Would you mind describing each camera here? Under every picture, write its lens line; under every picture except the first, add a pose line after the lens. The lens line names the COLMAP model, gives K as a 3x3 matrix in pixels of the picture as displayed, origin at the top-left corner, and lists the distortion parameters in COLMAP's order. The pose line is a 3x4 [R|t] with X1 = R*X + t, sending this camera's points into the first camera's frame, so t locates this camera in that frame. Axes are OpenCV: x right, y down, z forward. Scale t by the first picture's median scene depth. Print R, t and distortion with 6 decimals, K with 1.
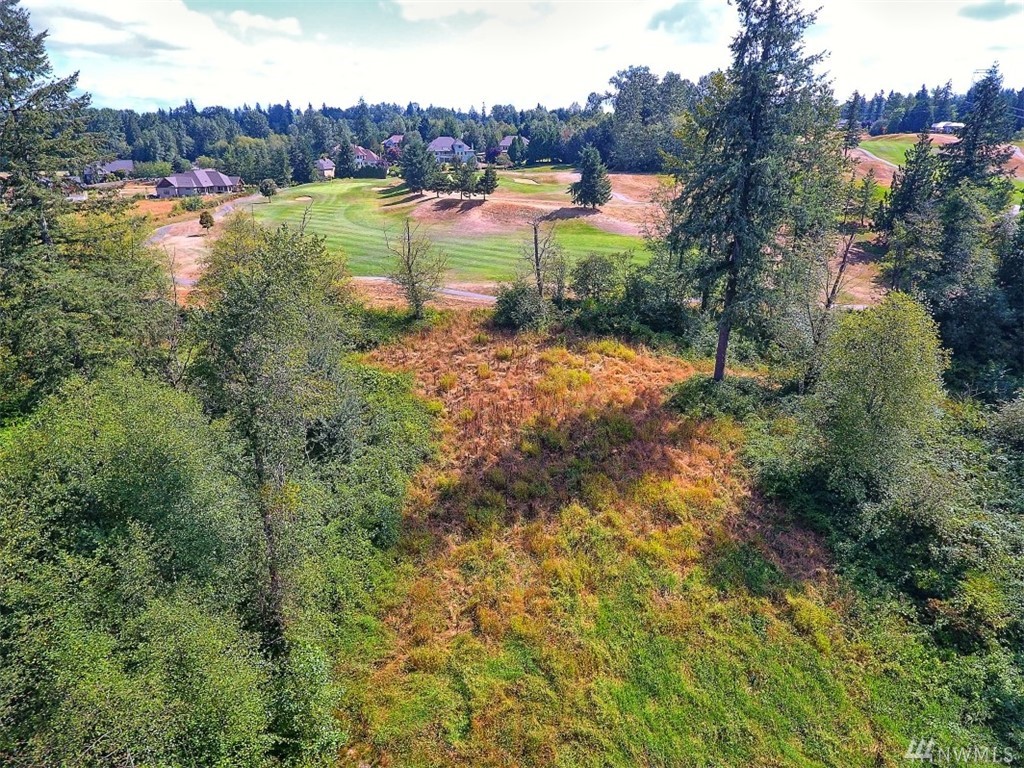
lens RADIAL K [[599.1, 0, 512.3], [0, 599.1, 370.6], [0, 0, 1]] dist [-0.006913, -0.001063]
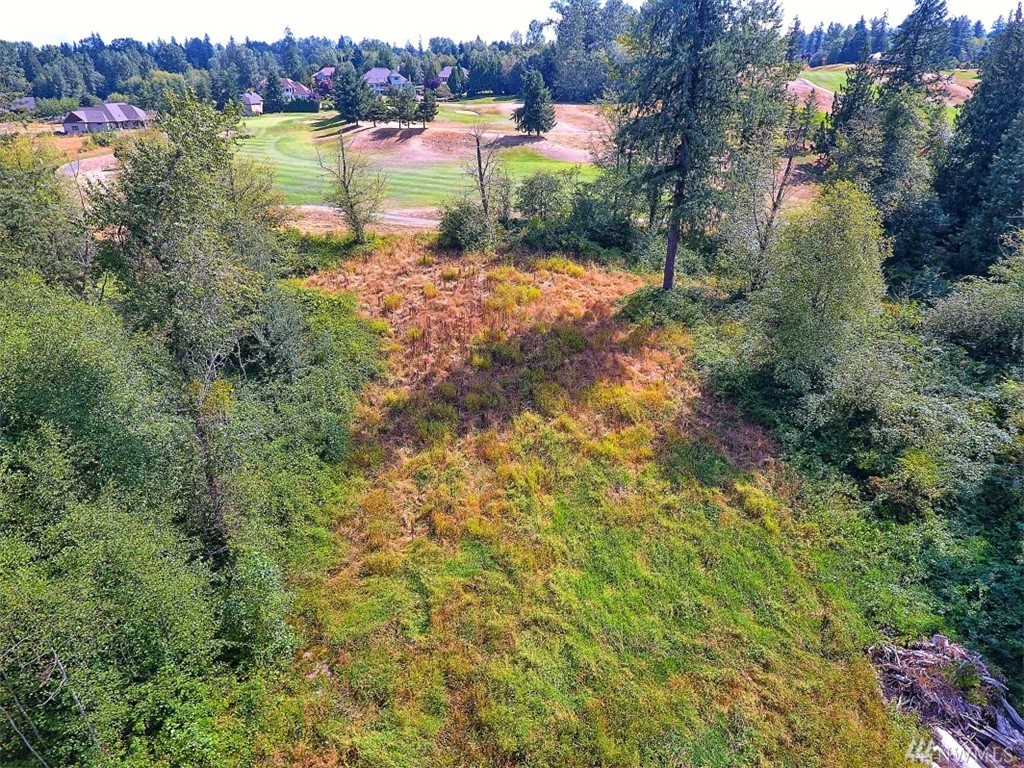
lens RADIAL K [[598.4, 0, 512.0], [0, 598.4, 371.1], [0, 0, 1]] dist [-0.005610, -0.002629]
pose [[0.995990, -0.042096, 0.078943, 0.002497], [0.035084, 0.995485, 0.088200, 0.049683], [-0.082299, -0.085077, 0.992970, 0.021113]]
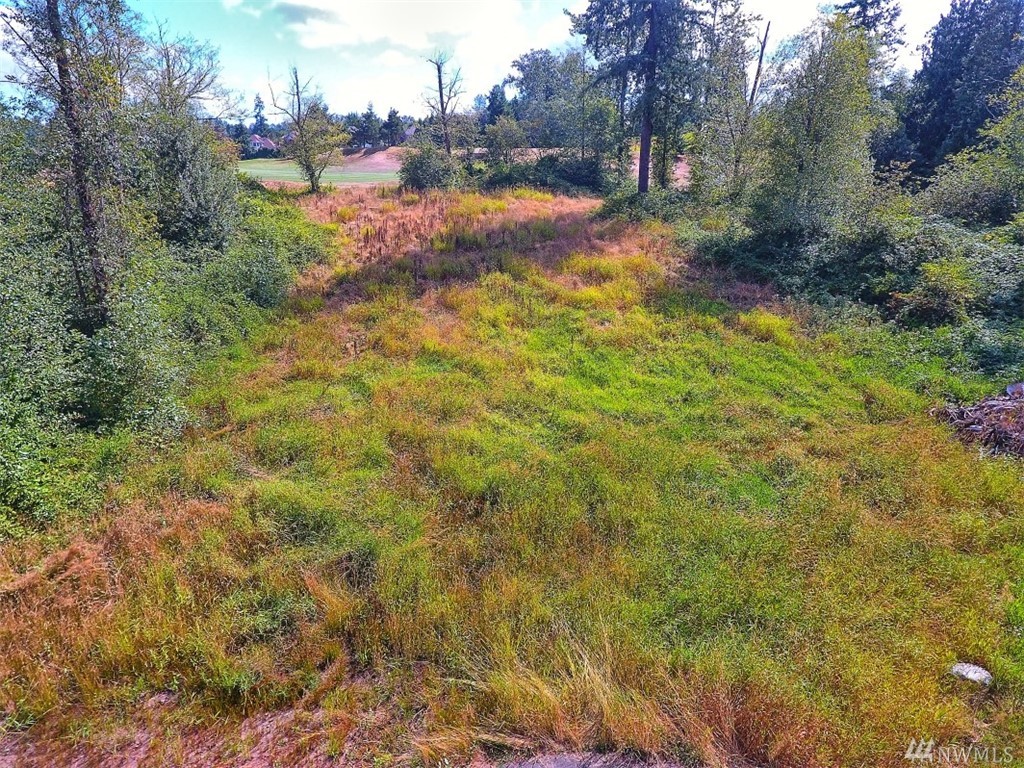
lens RADIAL K [[599.1, 0, 512.3], [0, 599.1, 370.6], [0, 0, 1]] dist [-0.006913, -0.001063]
pose [[0.989531, -0.049849, 0.135441, 0.003056], [0.056082, 0.997517, -0.042604, 0.292239], [-0.132981, 0.049754, 0.989869, 0.108768]]
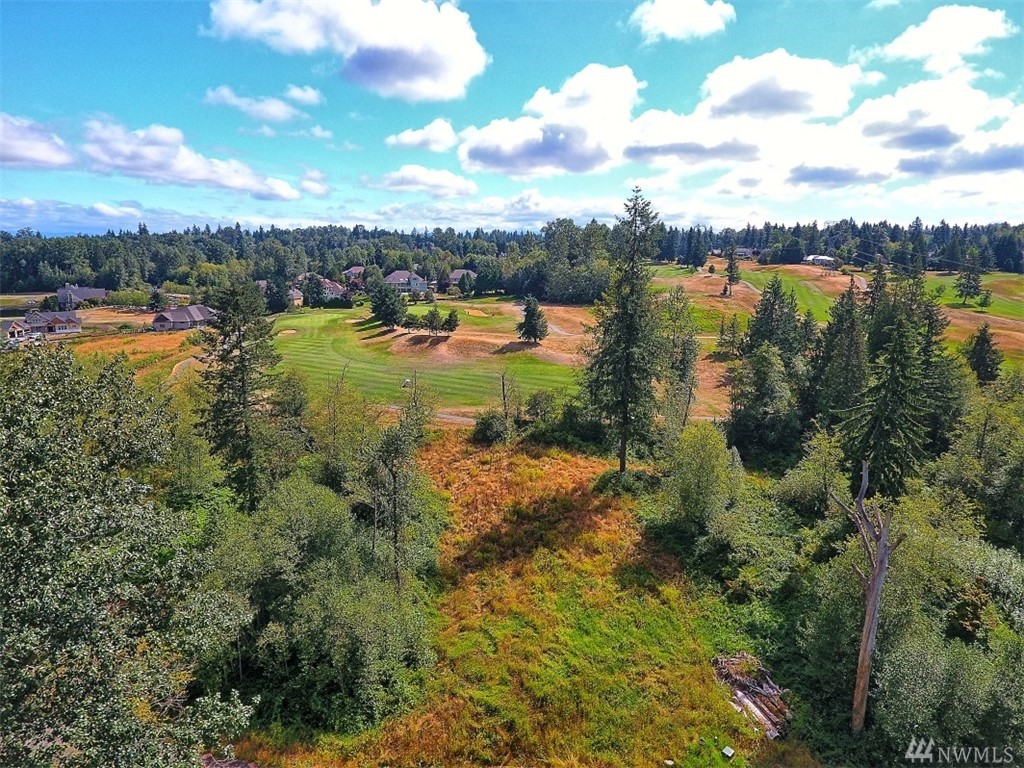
lens RADIAL K [[599.1, 0, 512.3], [0, 599.1, 370.6], [0, 0, 1]] dist [-0.006913, -0.001063]
pose [[0.994618, -0.018782, 0.101892, -0.101471], [0.035894, 0.984994, -0.168814, 0.008117], [-0.097192, 0.171563, 0.980367, -0.551568]]
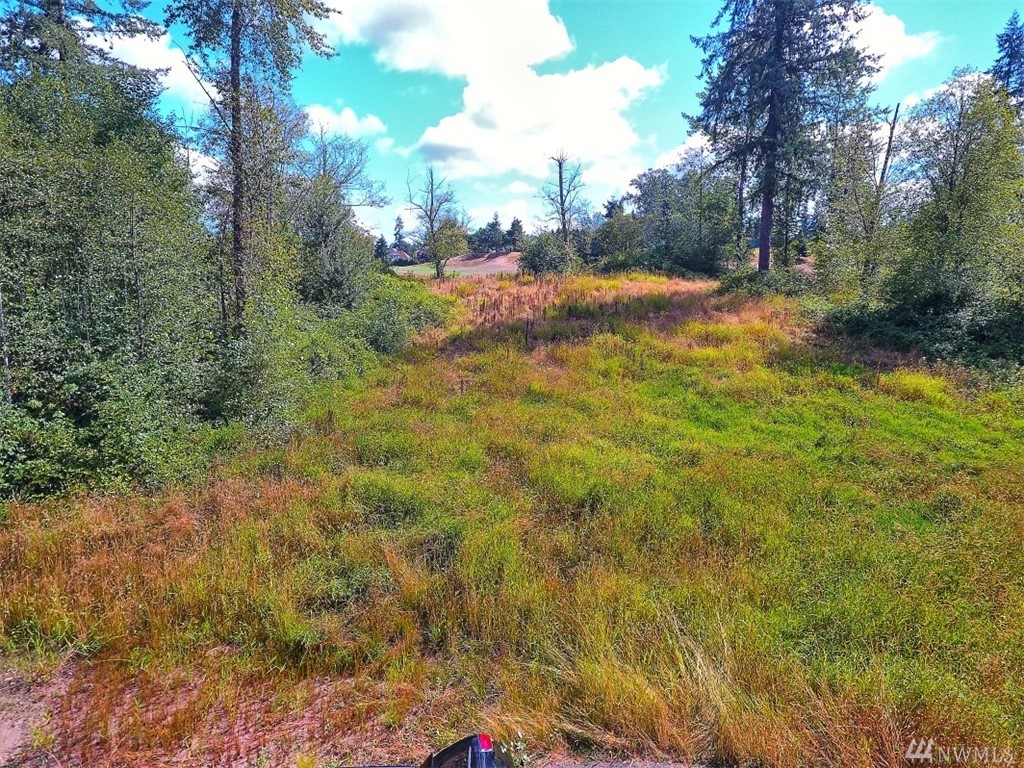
lens RADIAL K [[598.4, 0, 512.0], [0, 598.4, 371.1], [0, 0, 1]] dist [-0.005610, -0.002629]
pose [[0.999005, 0.007164, -0.044028, 0.005518], [-0.017005, 0.973643, -0.227441, 0.342151], [0.041238, 0.227963, 0.972796, 0.130032]]
